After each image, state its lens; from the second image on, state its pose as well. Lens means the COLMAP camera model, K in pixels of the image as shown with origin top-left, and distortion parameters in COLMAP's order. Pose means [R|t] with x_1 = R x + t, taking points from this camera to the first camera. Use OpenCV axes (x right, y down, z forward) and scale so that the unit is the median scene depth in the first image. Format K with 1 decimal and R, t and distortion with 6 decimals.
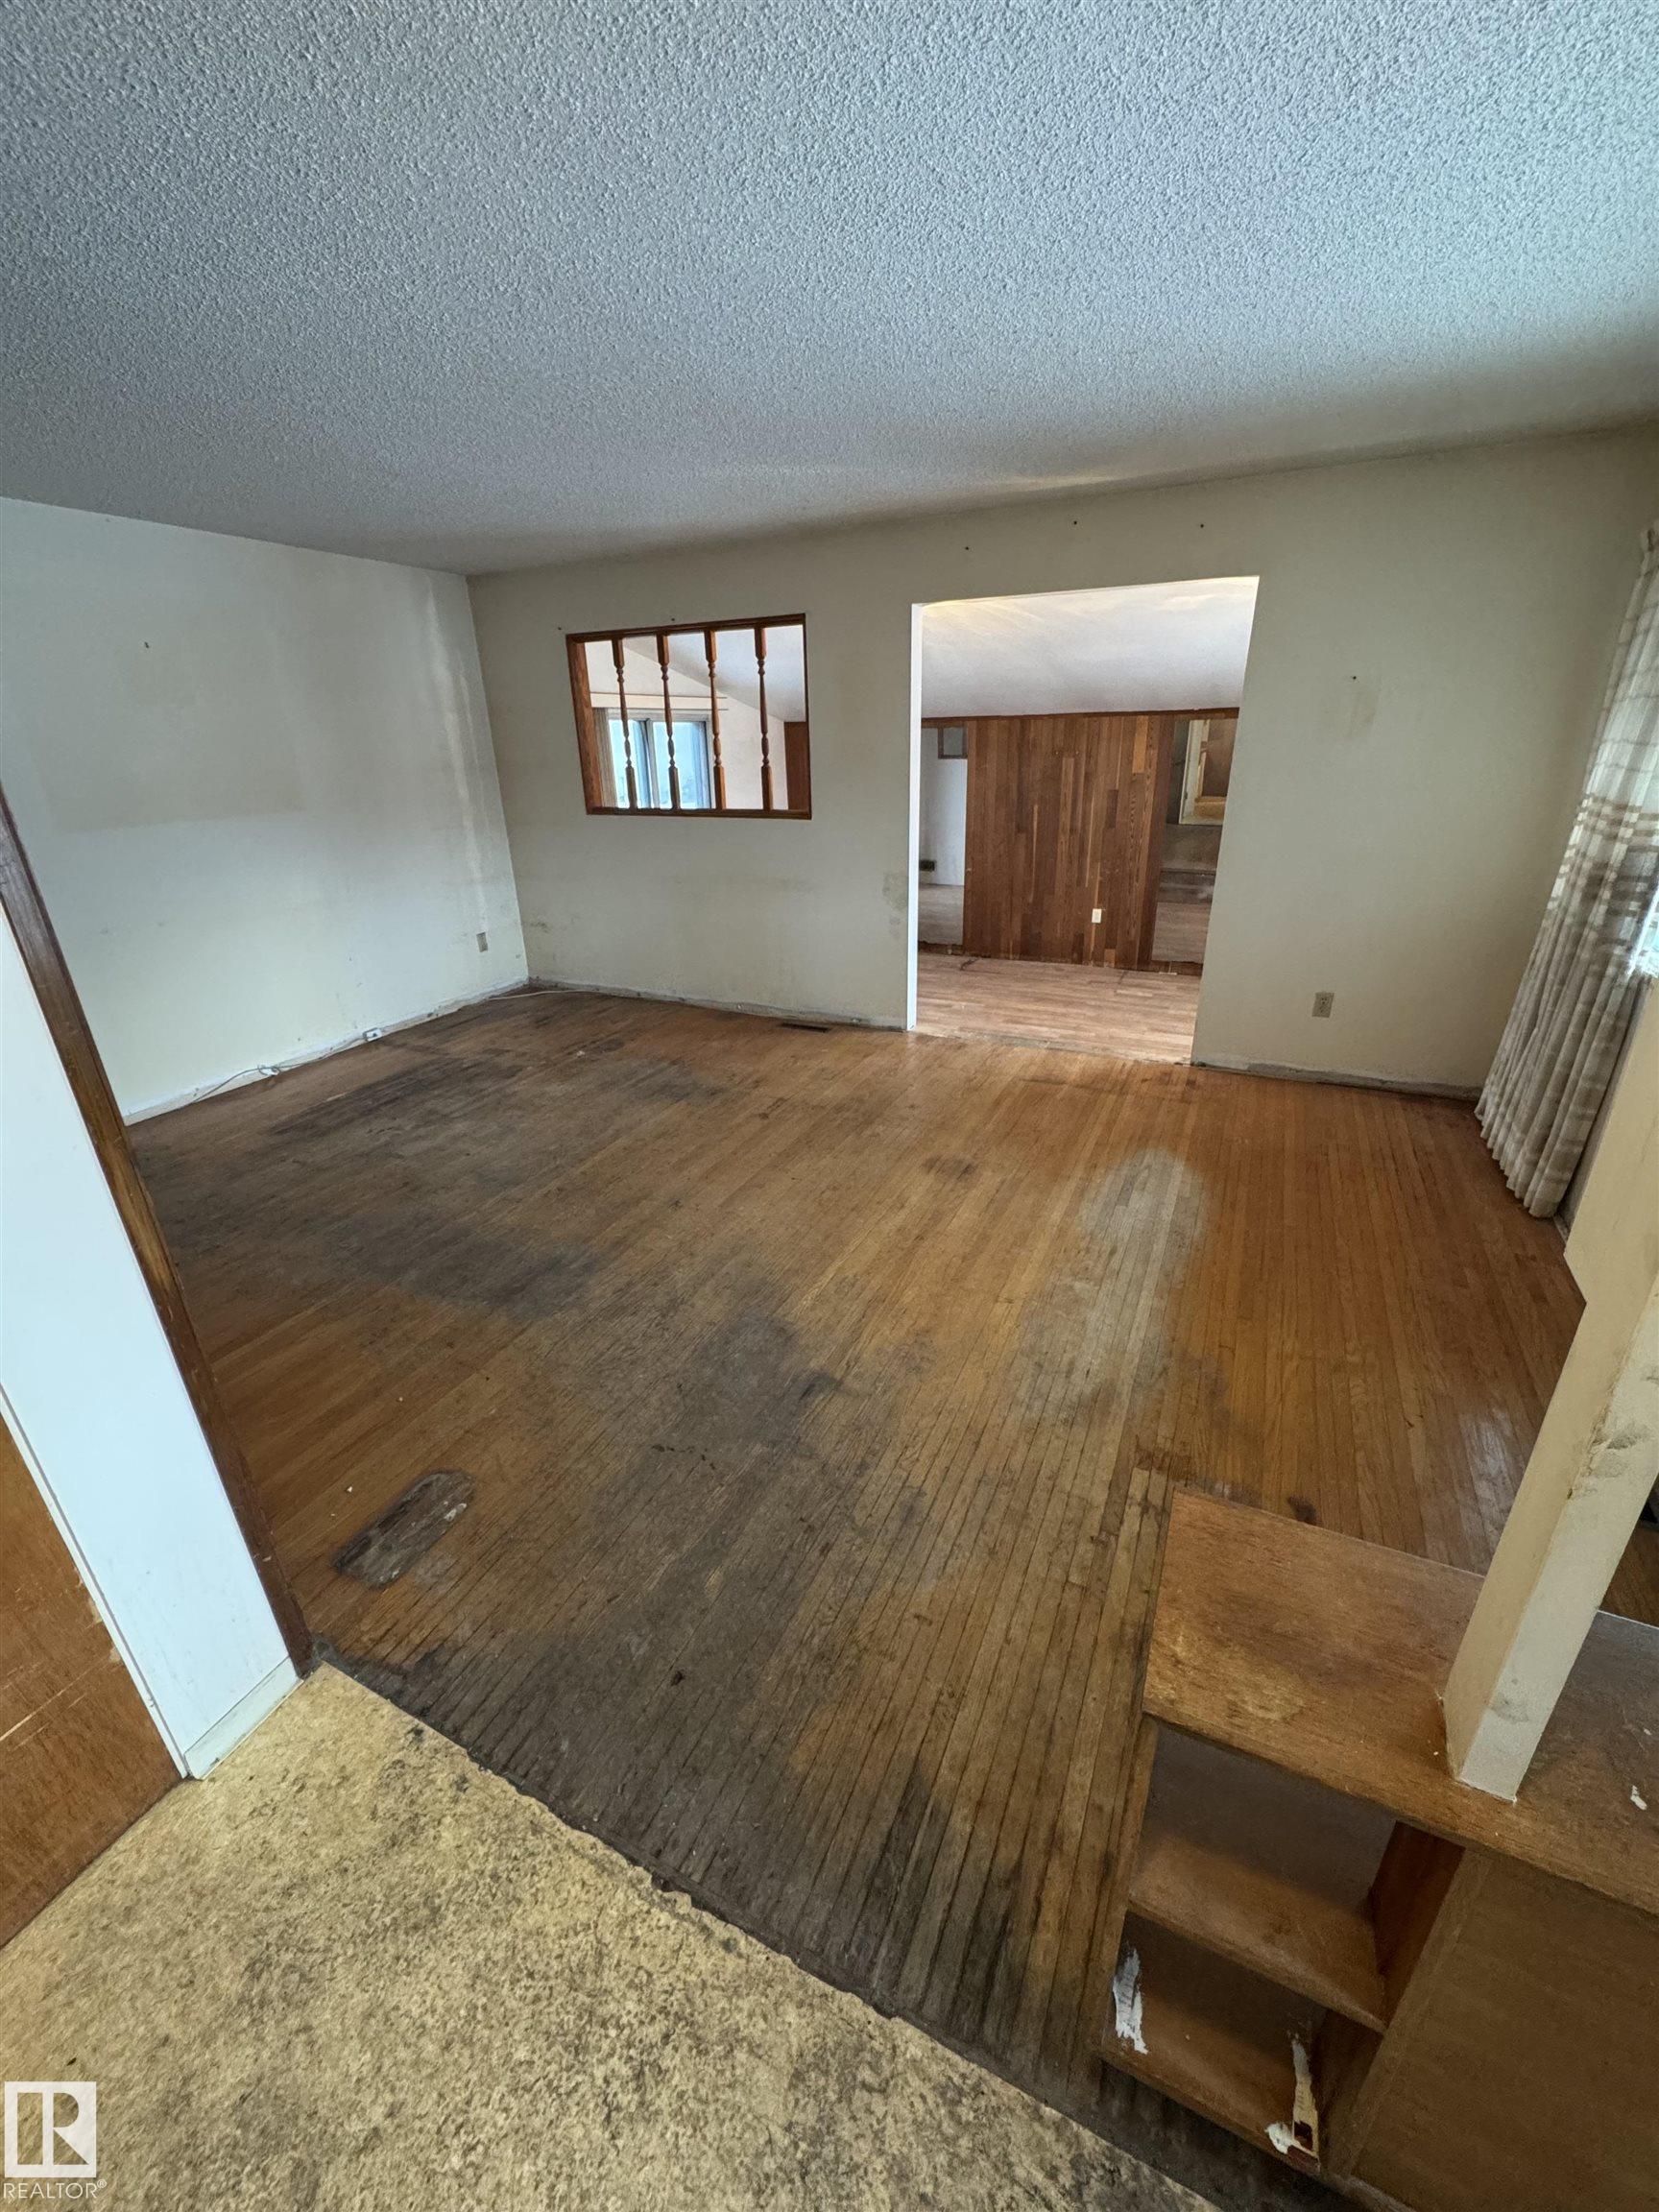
lens RADIAL K [[881.7, 0, 831.6], [0, 881.7, 1105.6], [0, 0, 1]] dist [-0.003538, 0.001280]
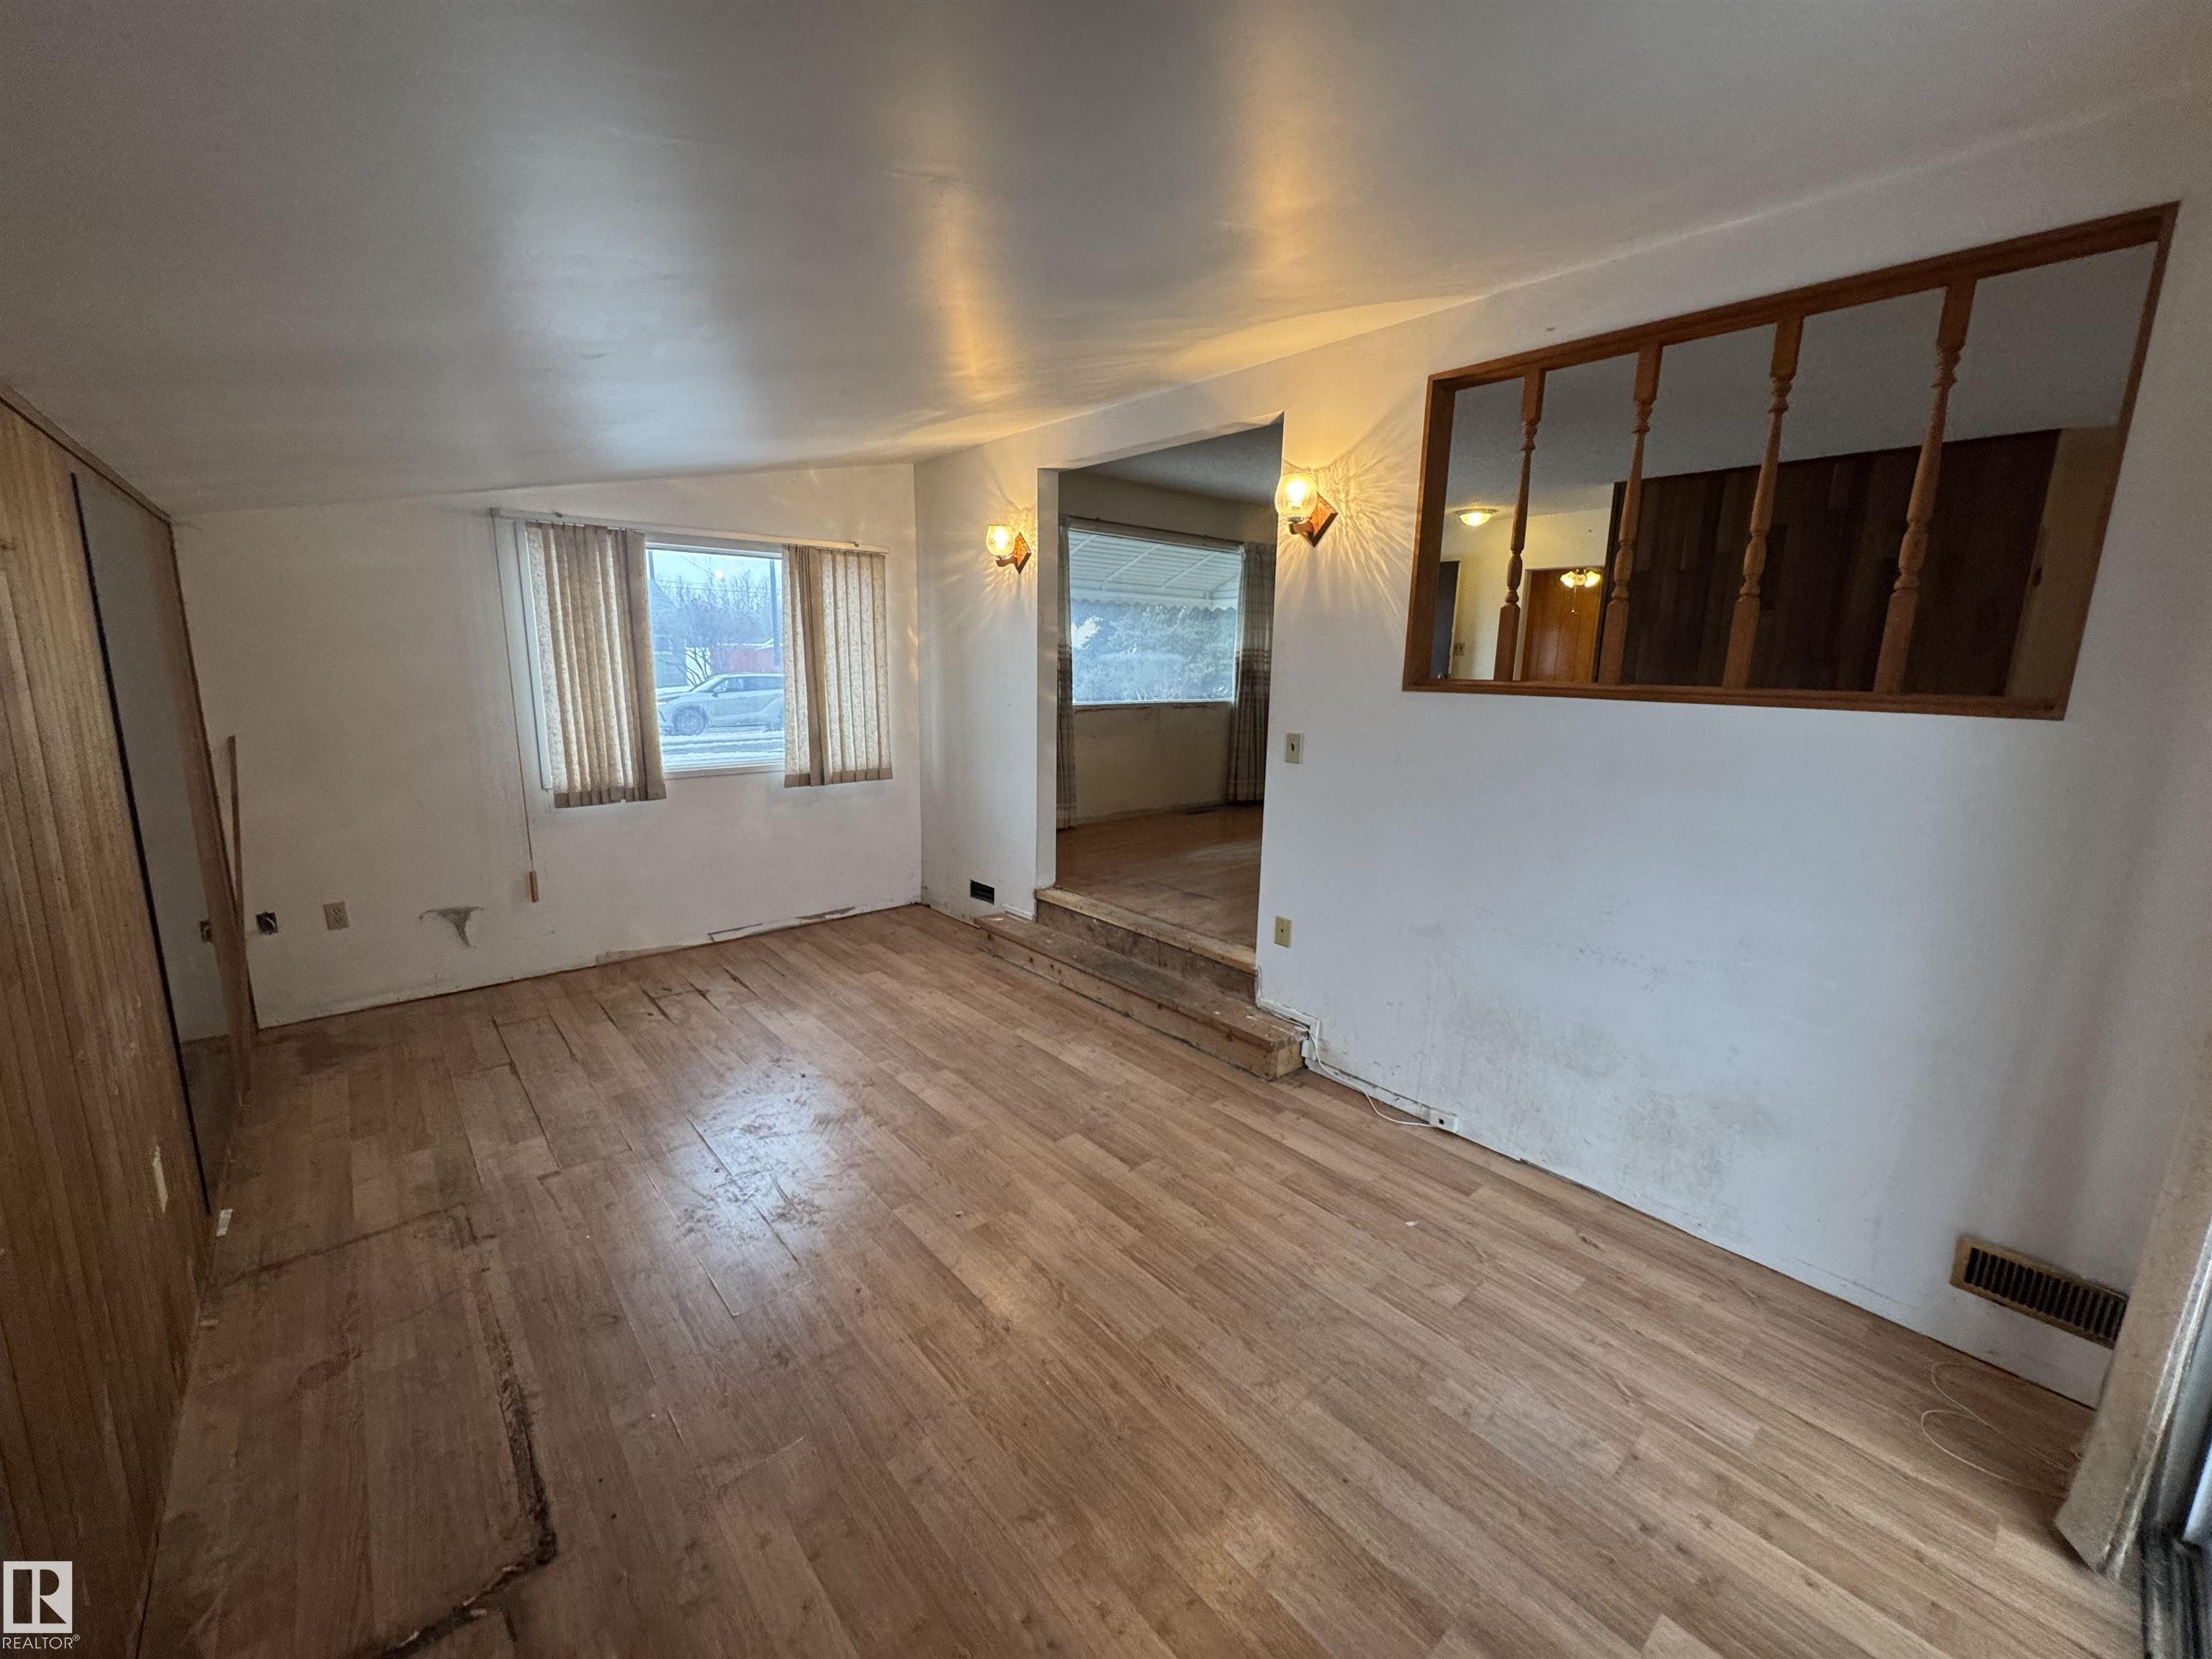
lens RADIAL K [[881.7, 0, 1120.8], [0, 881.7, 827.2], [0, 0, 1]] dist [-0.003538, 0.001280]
pose [[-0.922805, -0.067952, 0.379227, -0.072542], [0.152718, 0.839169, 0.521989, -0.629818], [-0.353705, 0.539609, -0.764012, 1.676105]]
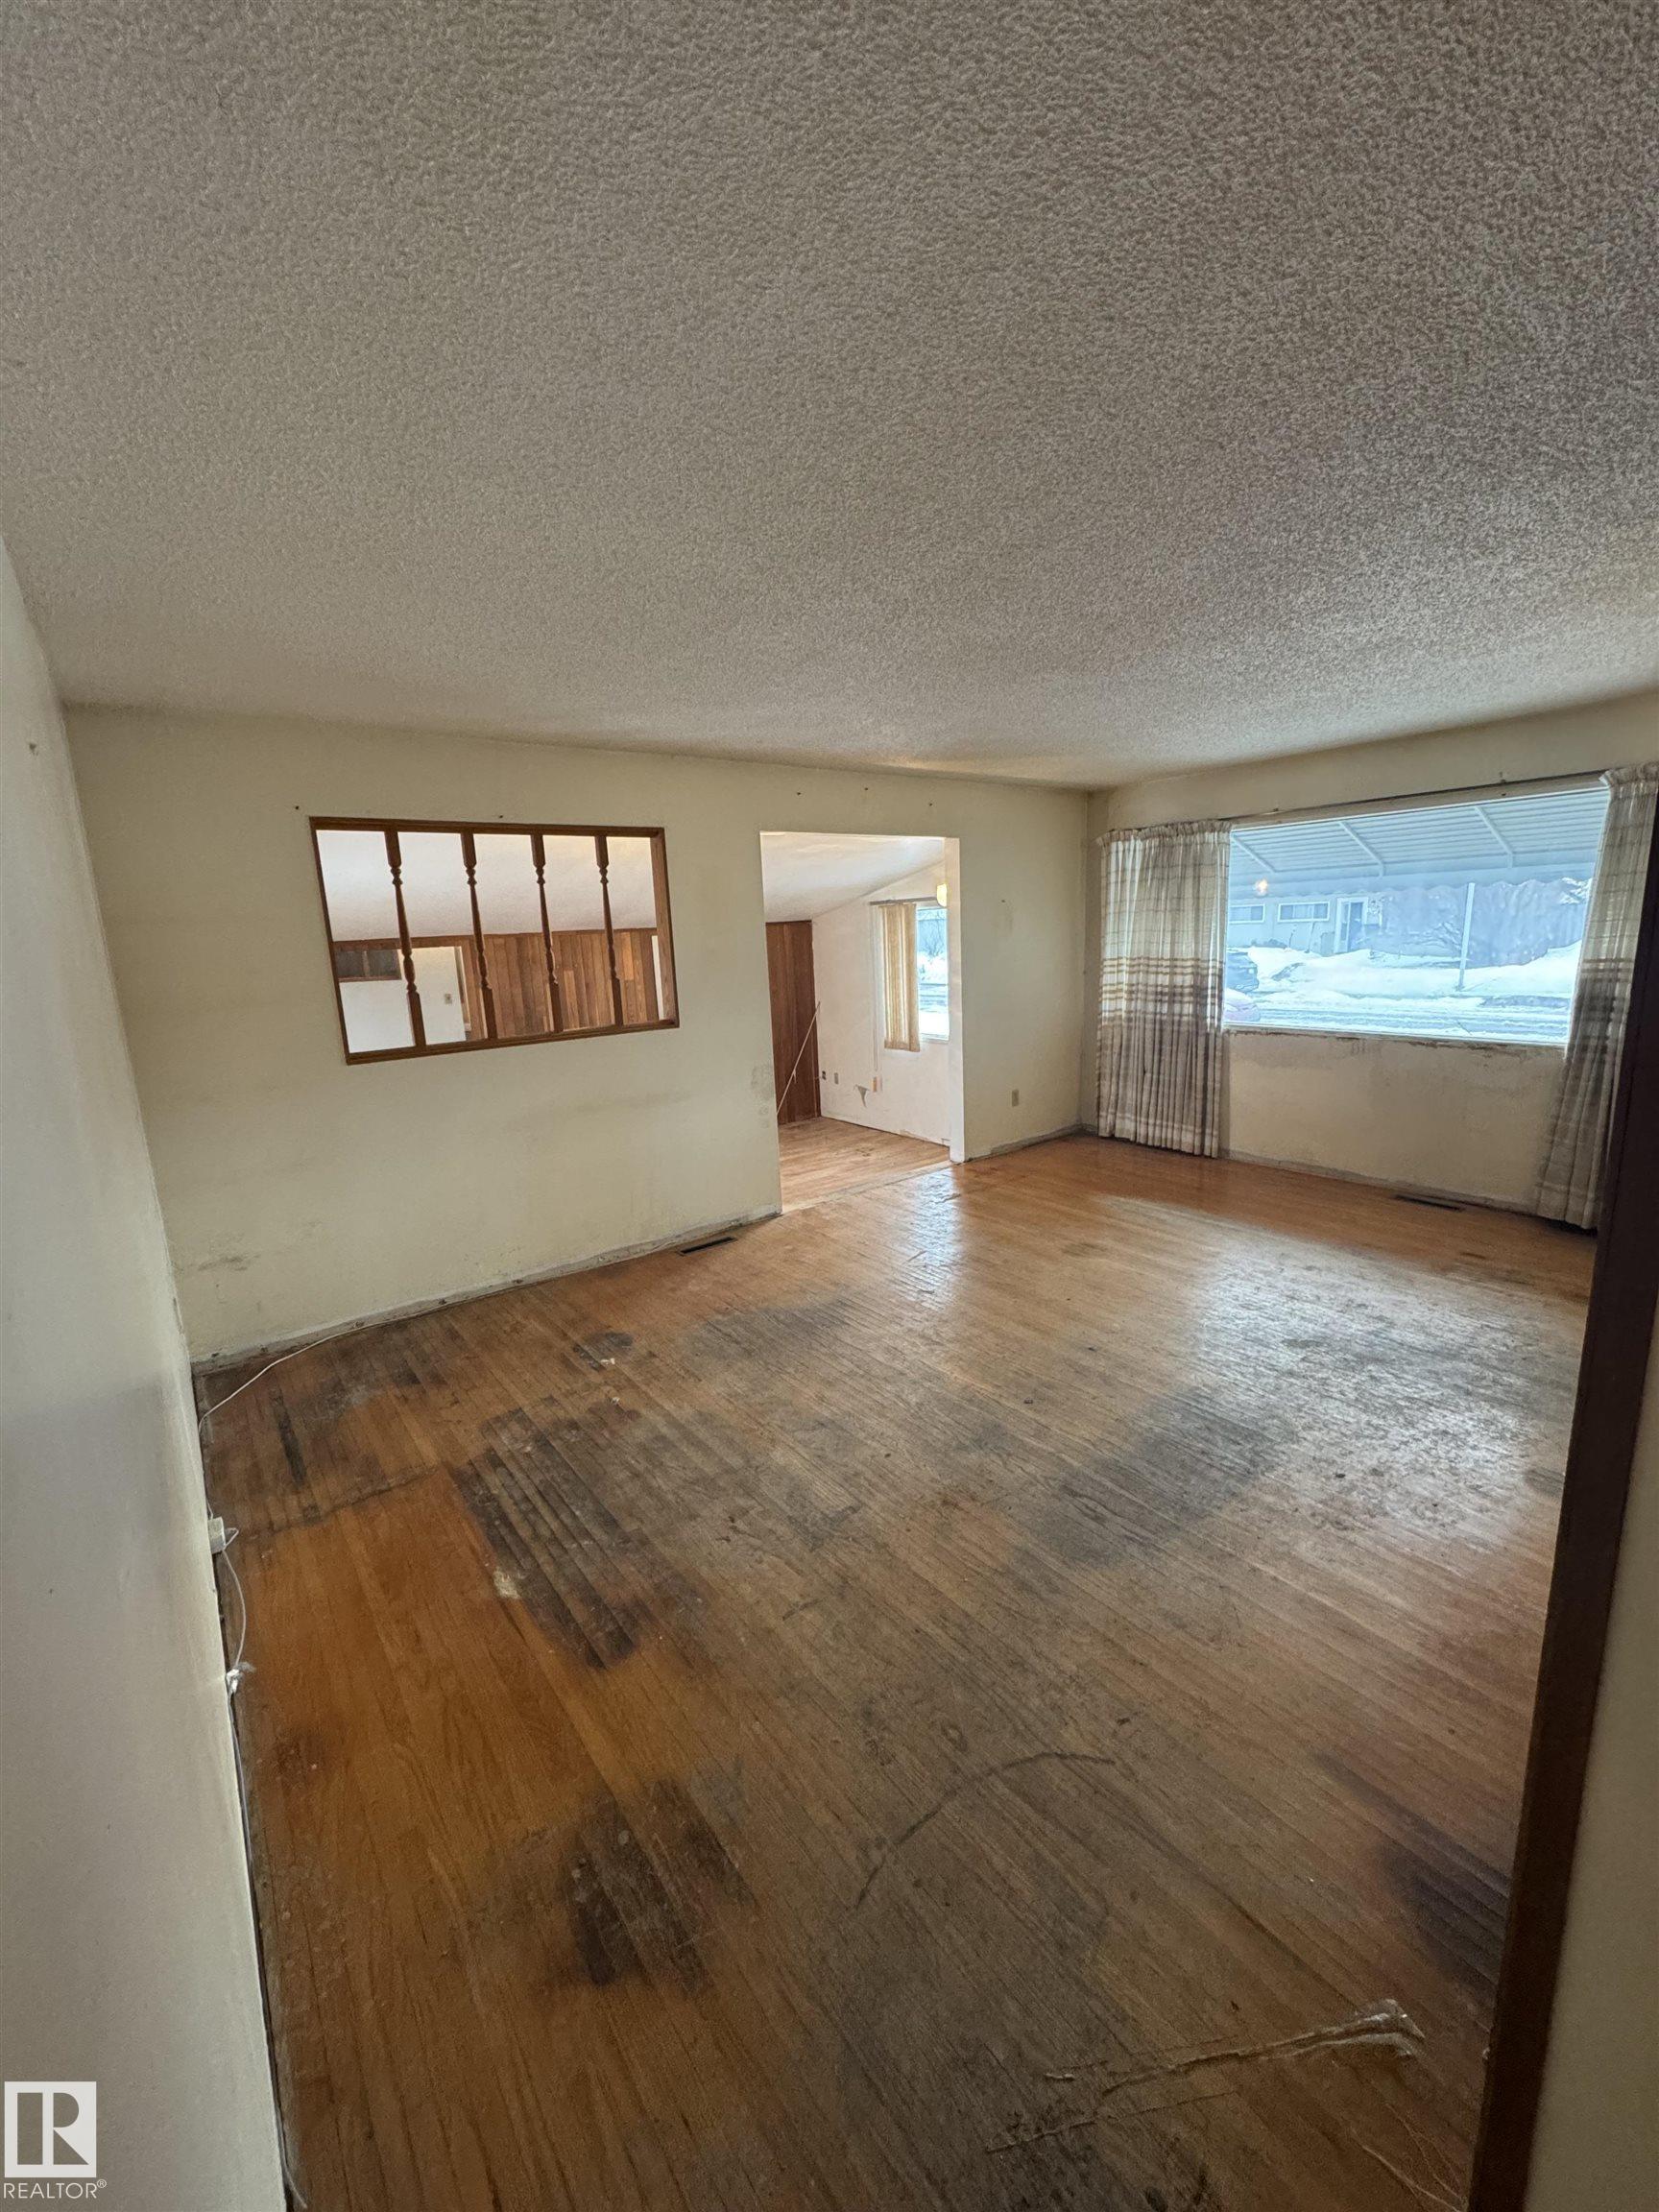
lens RADIAL K [[881.7, 0, 827.9], [0, 881.7, 1108.0], [0, 0, 1]] dist [-0.003538, 0.001280]
pose [[0.454513, -0.177377, 0.872900, -0.818597], [0.377365, 0.926027, -0.008318, -0.182523], [-0.806854, 0.333183, 0.487828, 0.452842]]
